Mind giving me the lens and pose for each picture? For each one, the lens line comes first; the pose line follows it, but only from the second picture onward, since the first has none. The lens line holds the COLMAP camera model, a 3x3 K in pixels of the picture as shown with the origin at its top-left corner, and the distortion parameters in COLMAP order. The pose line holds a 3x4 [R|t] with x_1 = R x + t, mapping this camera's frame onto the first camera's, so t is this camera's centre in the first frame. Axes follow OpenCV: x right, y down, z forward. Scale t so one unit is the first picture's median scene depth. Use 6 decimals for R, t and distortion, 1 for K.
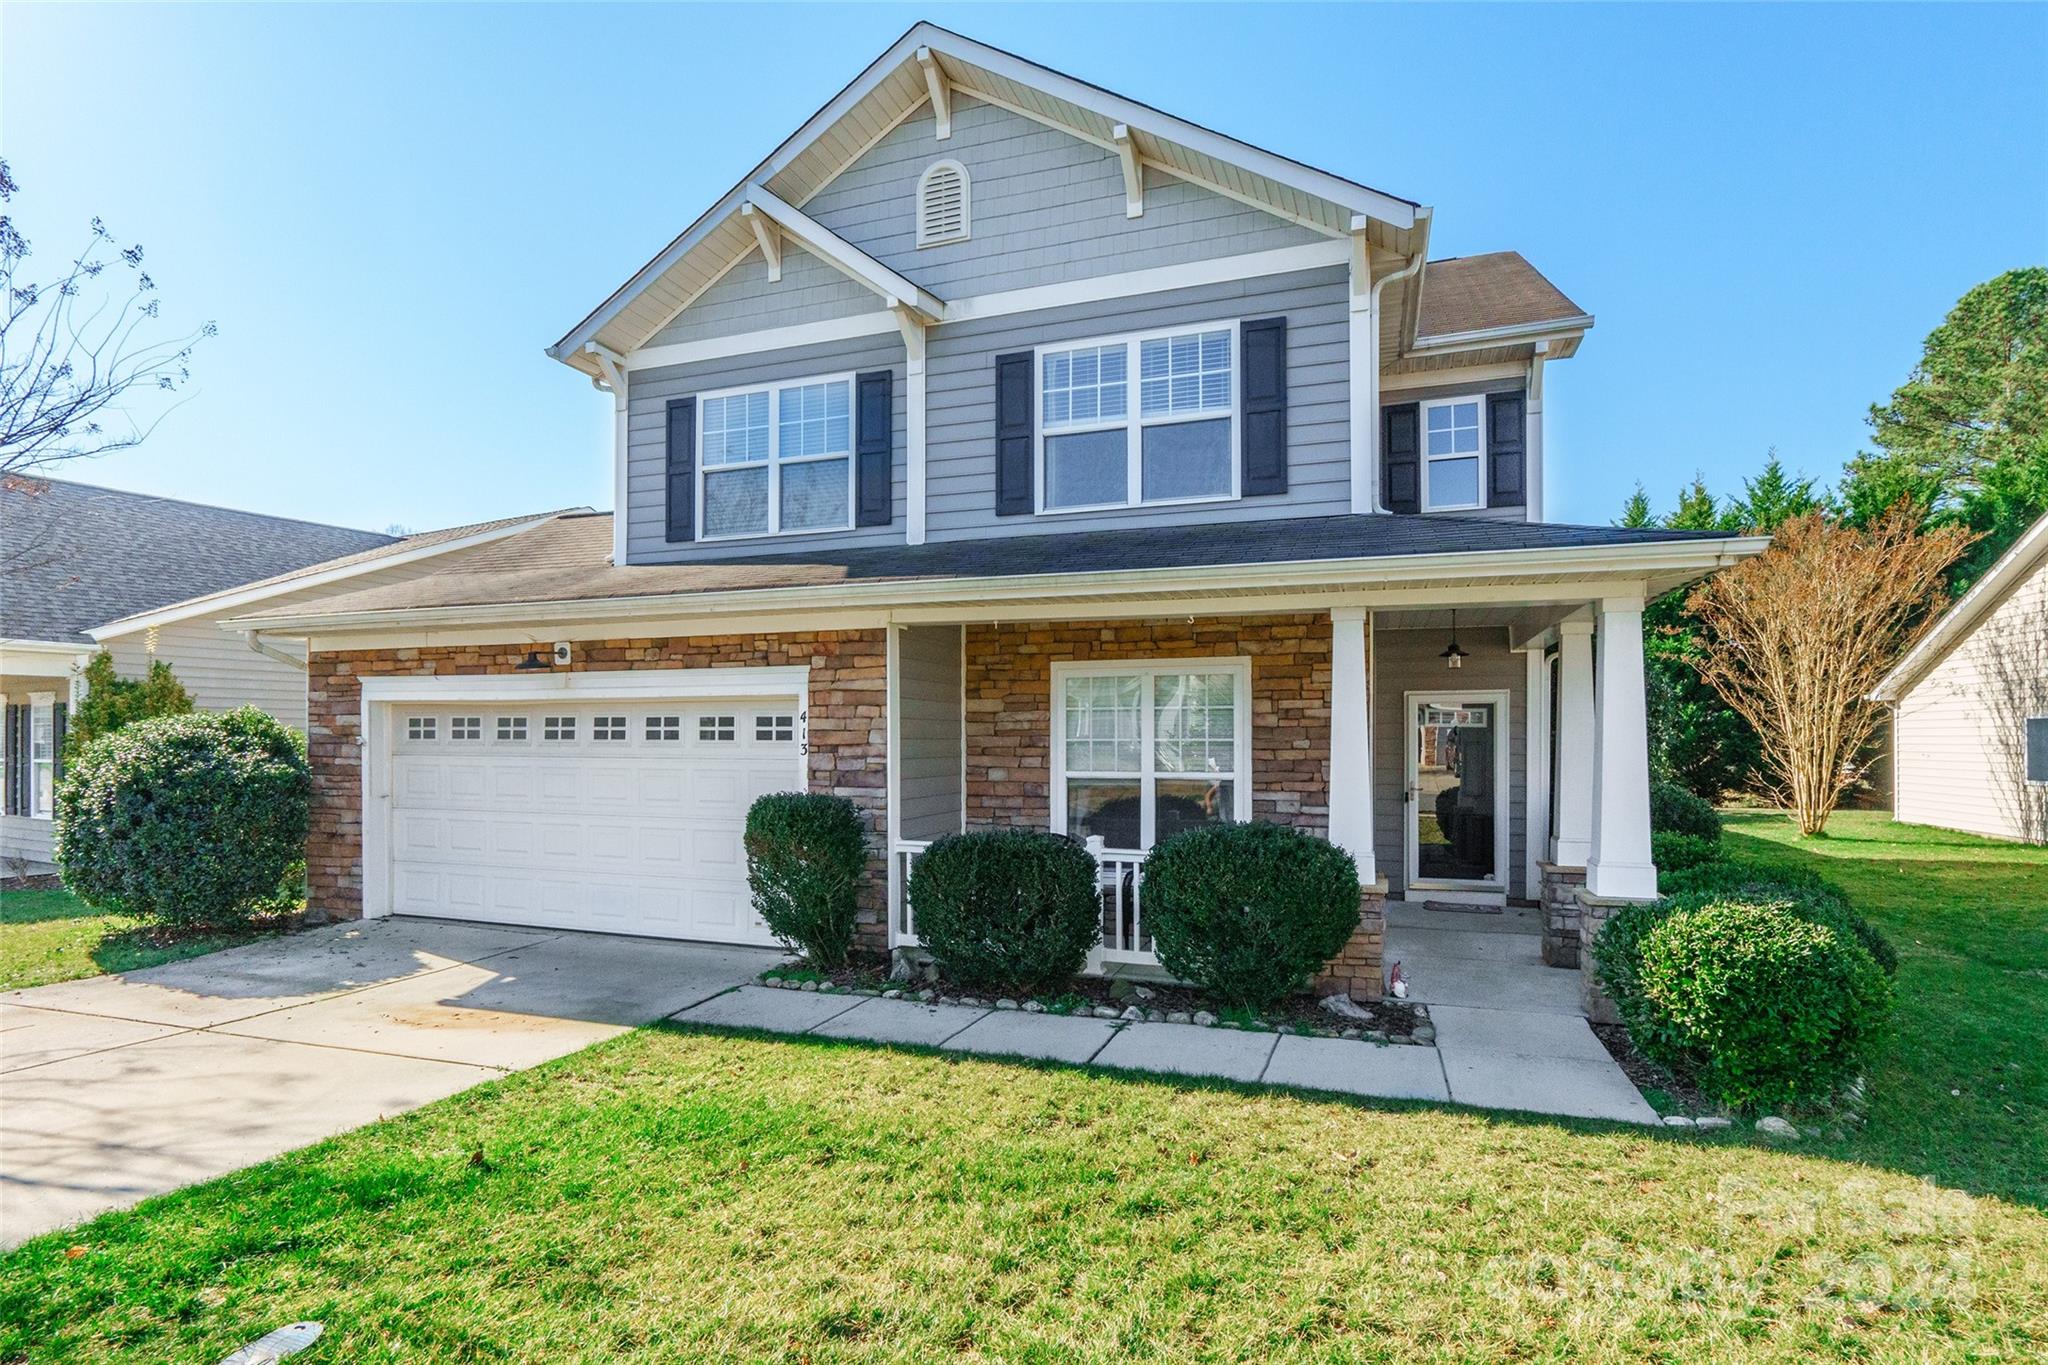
lens RADIAL K [[946.5, 0, 970.4], [0, 946.5, 766.4], [0, 0, 1]] dist [-0.009208, 0.001535]
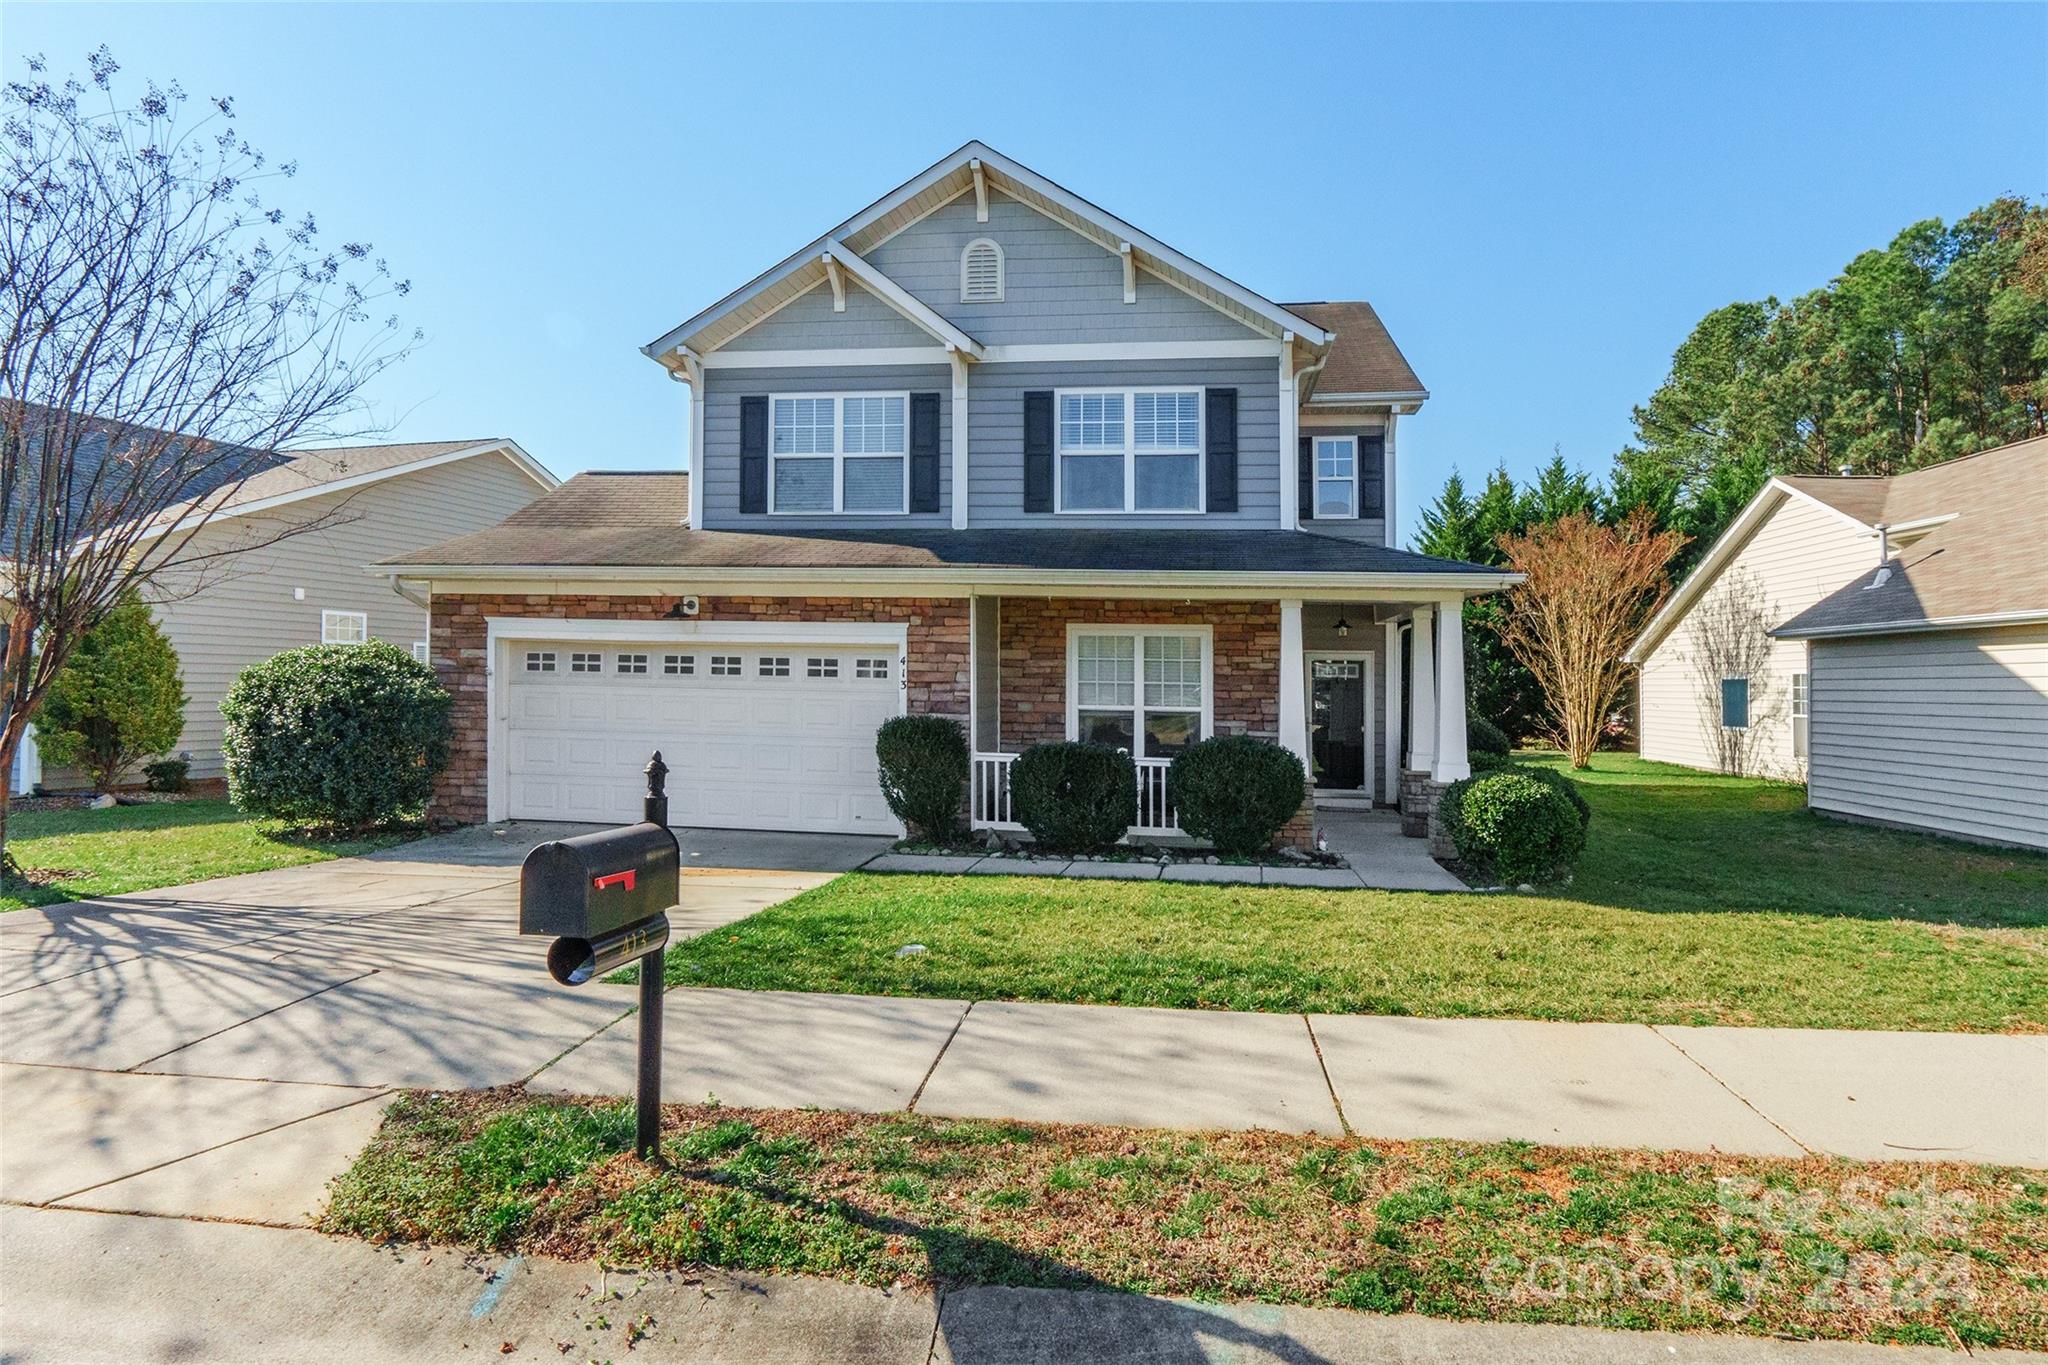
lens RADIAL K [[946.5, 0, 1028.7], [0, 946.5, 675.1], [0, 0, 1]] dist [-0.009208, 0.001535]
pose [[0.981405, 0.019860, 0.190919, -0.212509], [-0.013061, 0.999237, -0.036806, 0.012519], [-0.191504, 0.033628, 0.980916, -0.292082]]
